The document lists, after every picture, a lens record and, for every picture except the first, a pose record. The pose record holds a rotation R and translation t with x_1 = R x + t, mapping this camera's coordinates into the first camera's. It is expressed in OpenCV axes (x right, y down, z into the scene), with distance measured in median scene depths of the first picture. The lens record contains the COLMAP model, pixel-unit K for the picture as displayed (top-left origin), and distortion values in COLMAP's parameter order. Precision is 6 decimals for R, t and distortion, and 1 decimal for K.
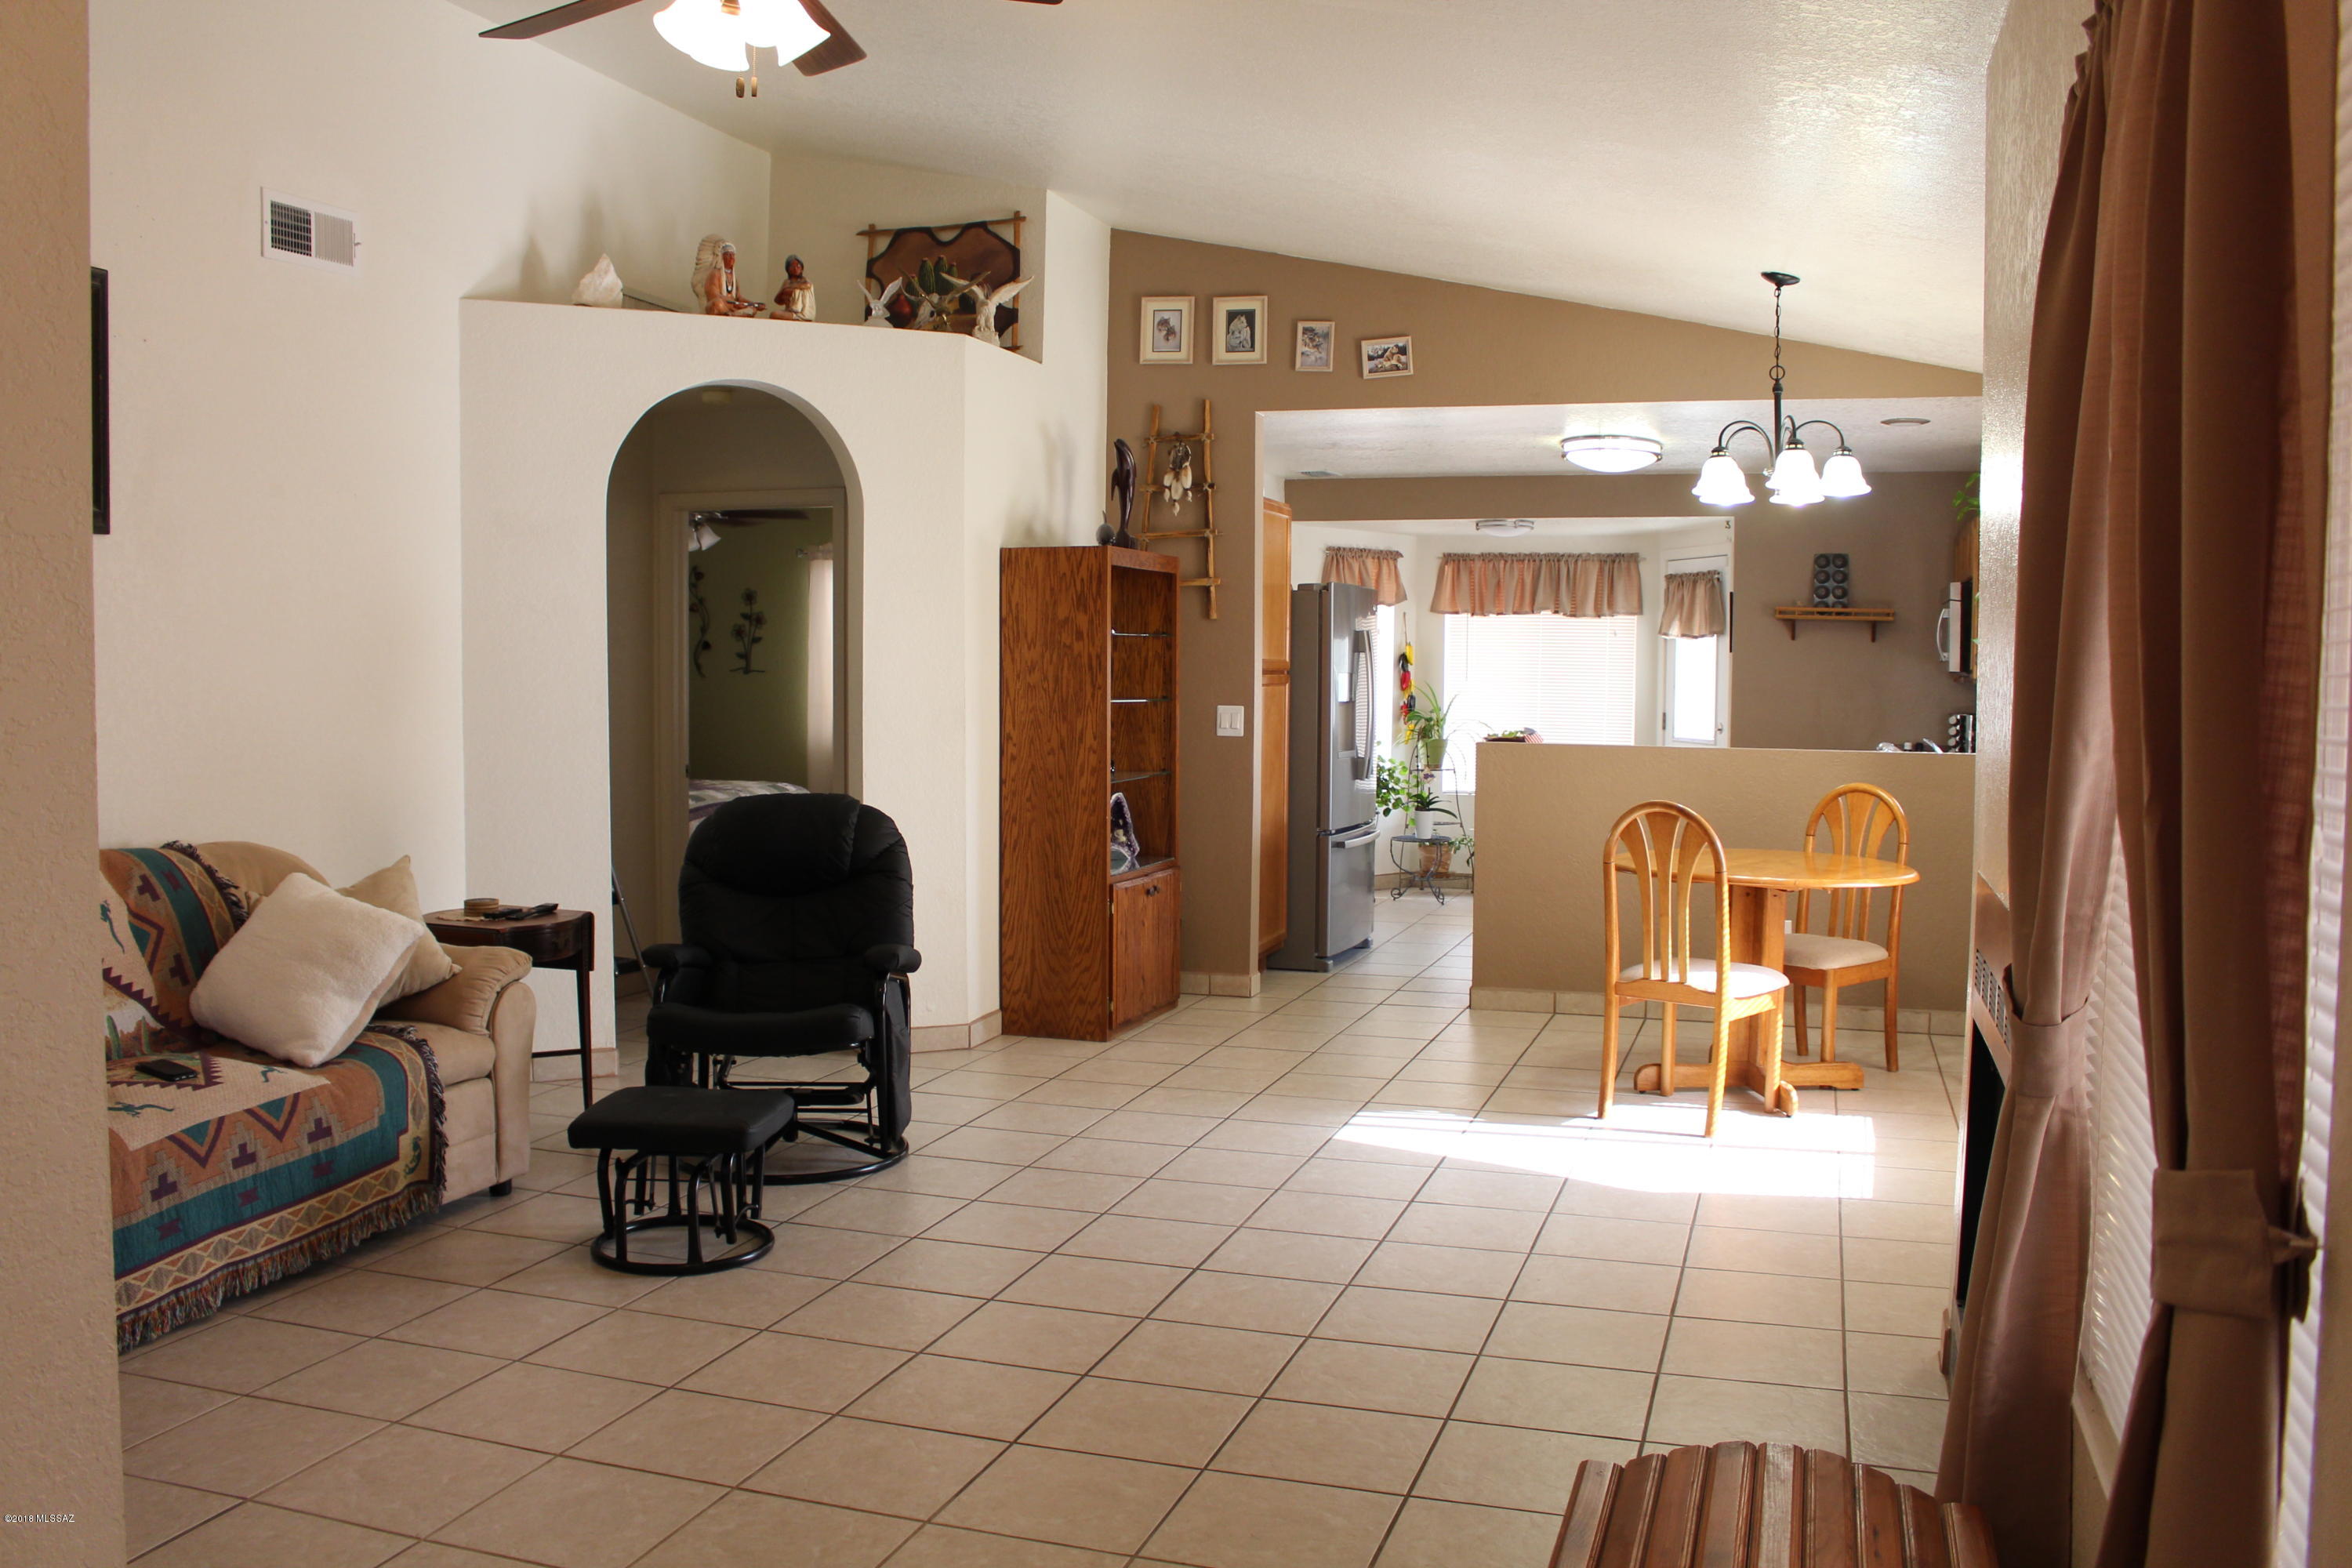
lens RADIAL K [[1945.3, 0, 1176.0], [0, 1945.3, 784.0], [0, 0, 1]] dist [-0.158712, 0.109652]
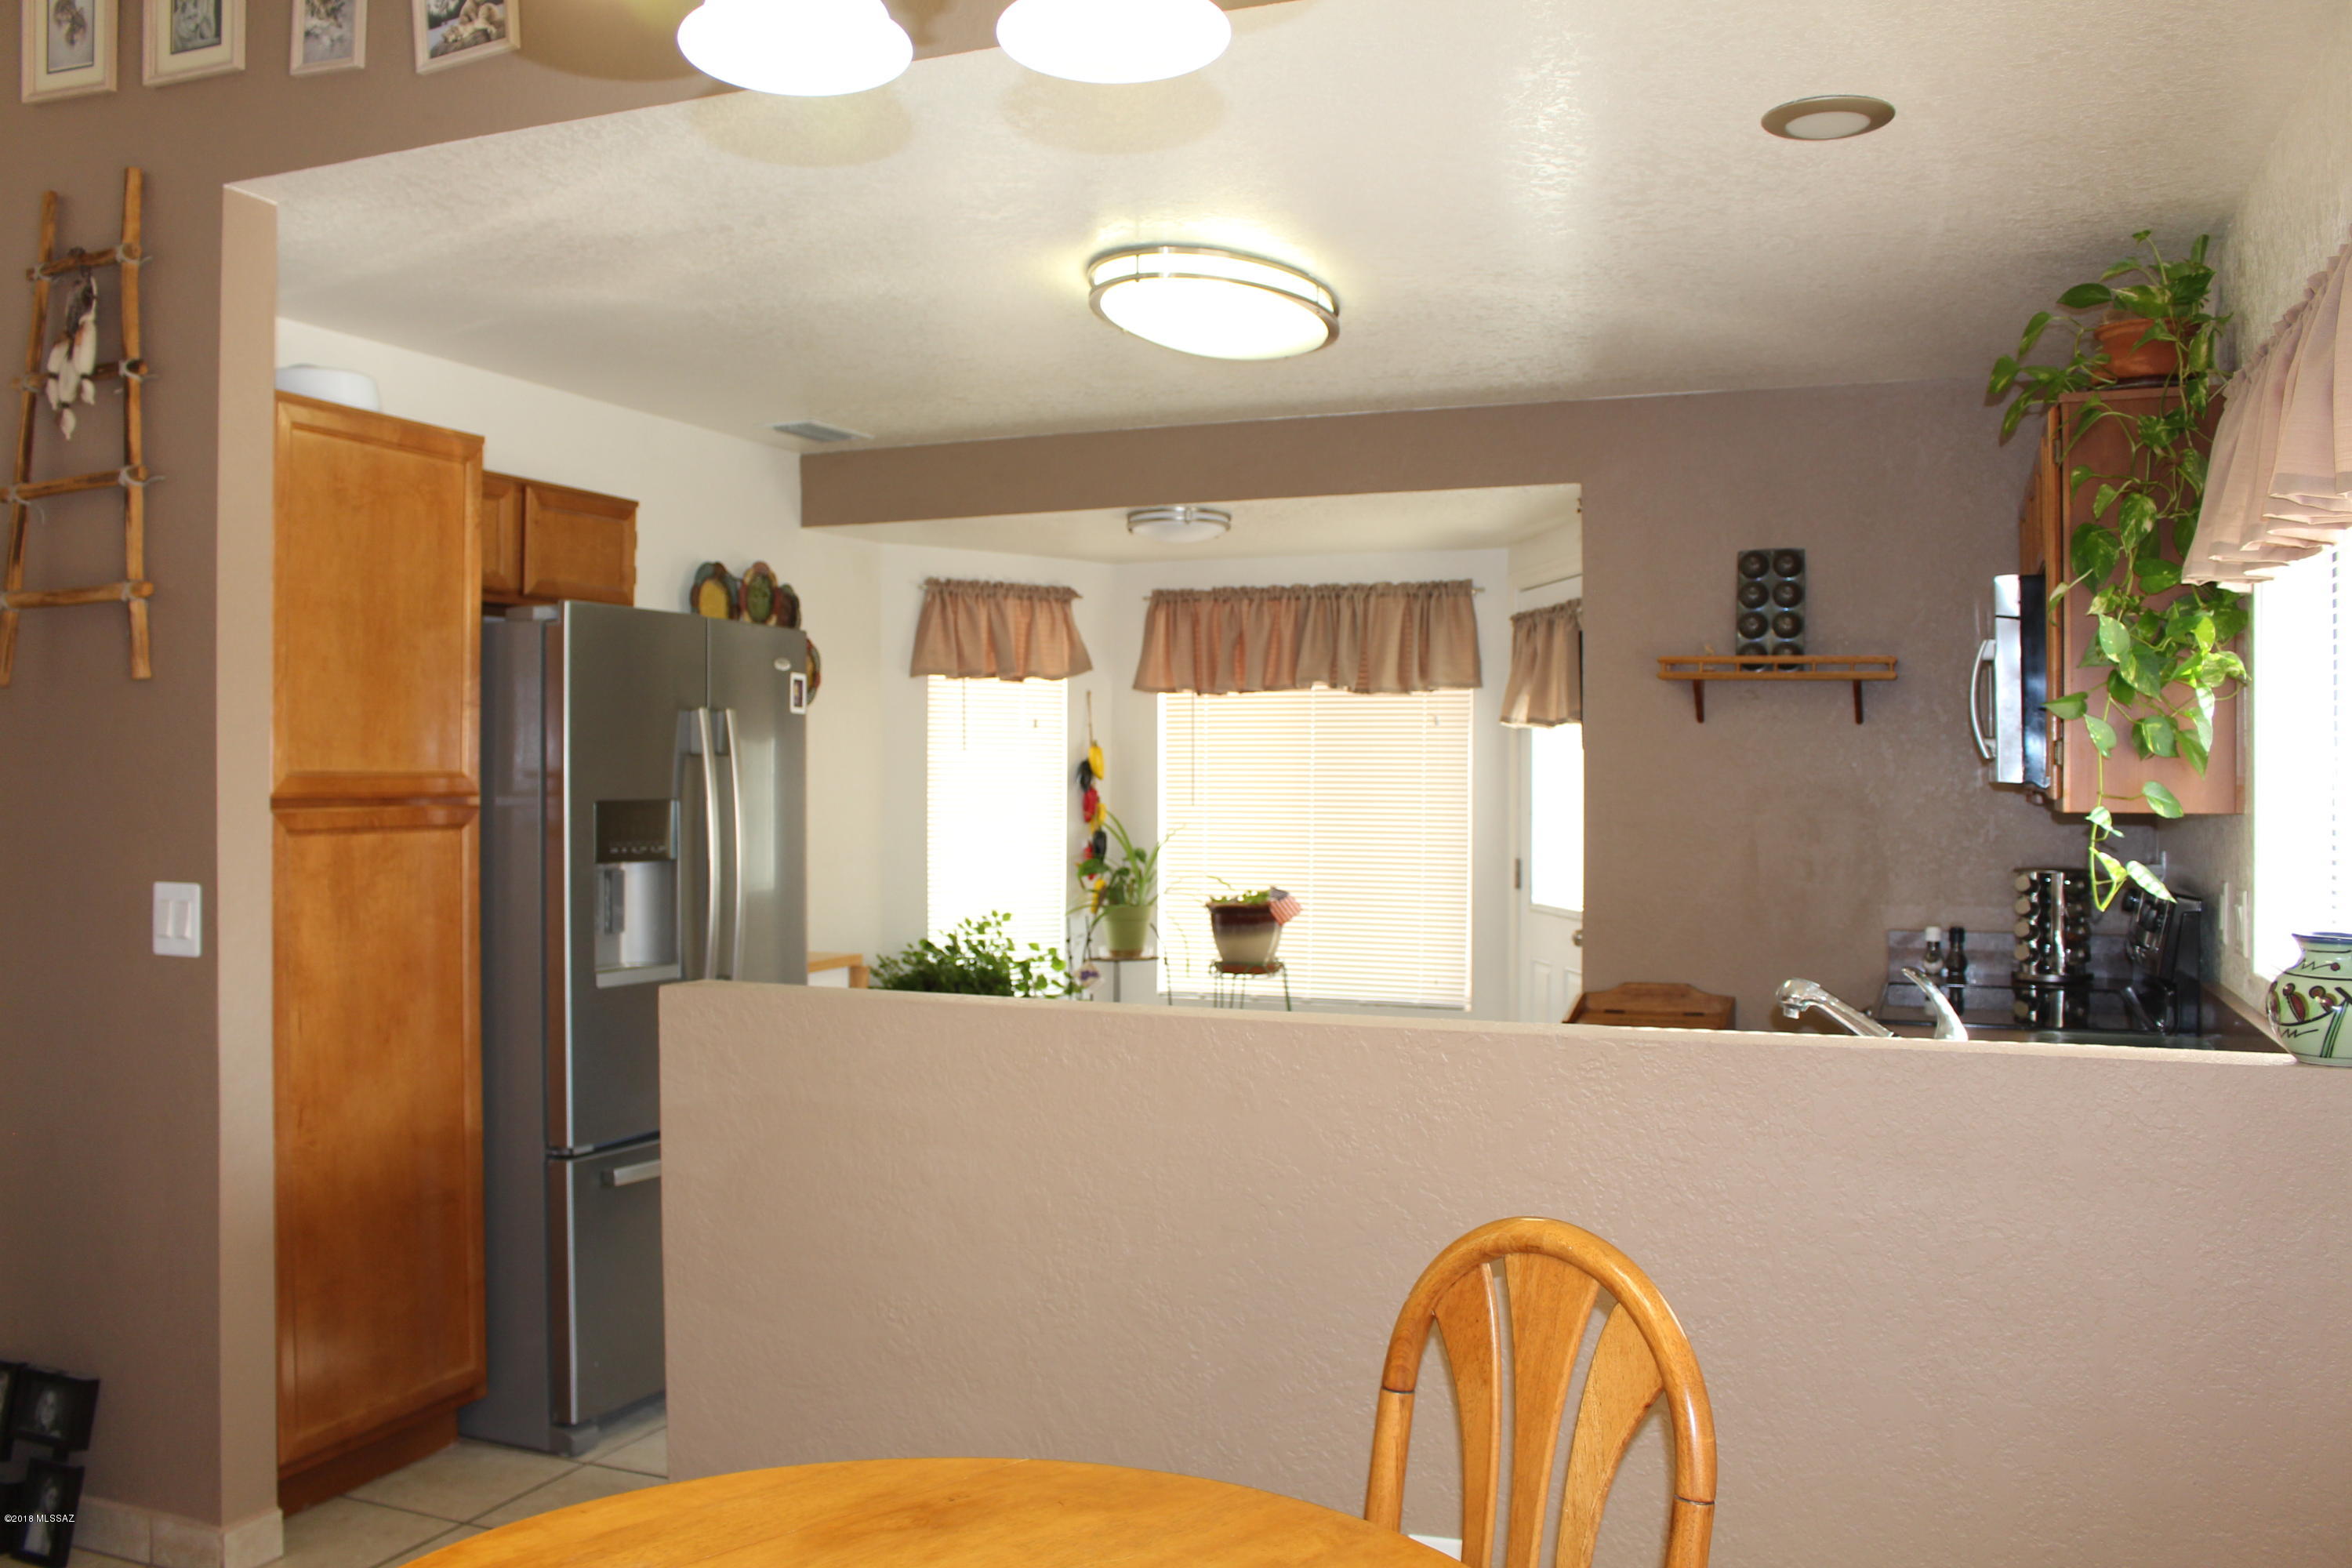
lens RADIAL K [[1945.3, 0, 1176.0], [0, 1945.3, 784.0], [0, 0, 1]] dist [-0.158712, 0.109652]
pose [[0.998129, -0.007715, -0.060661, 0.196203], [0.004118, 0.998238, -0.059199, -0.026926], [0.061011, 0.058838, 0.996401, 0.444495]]
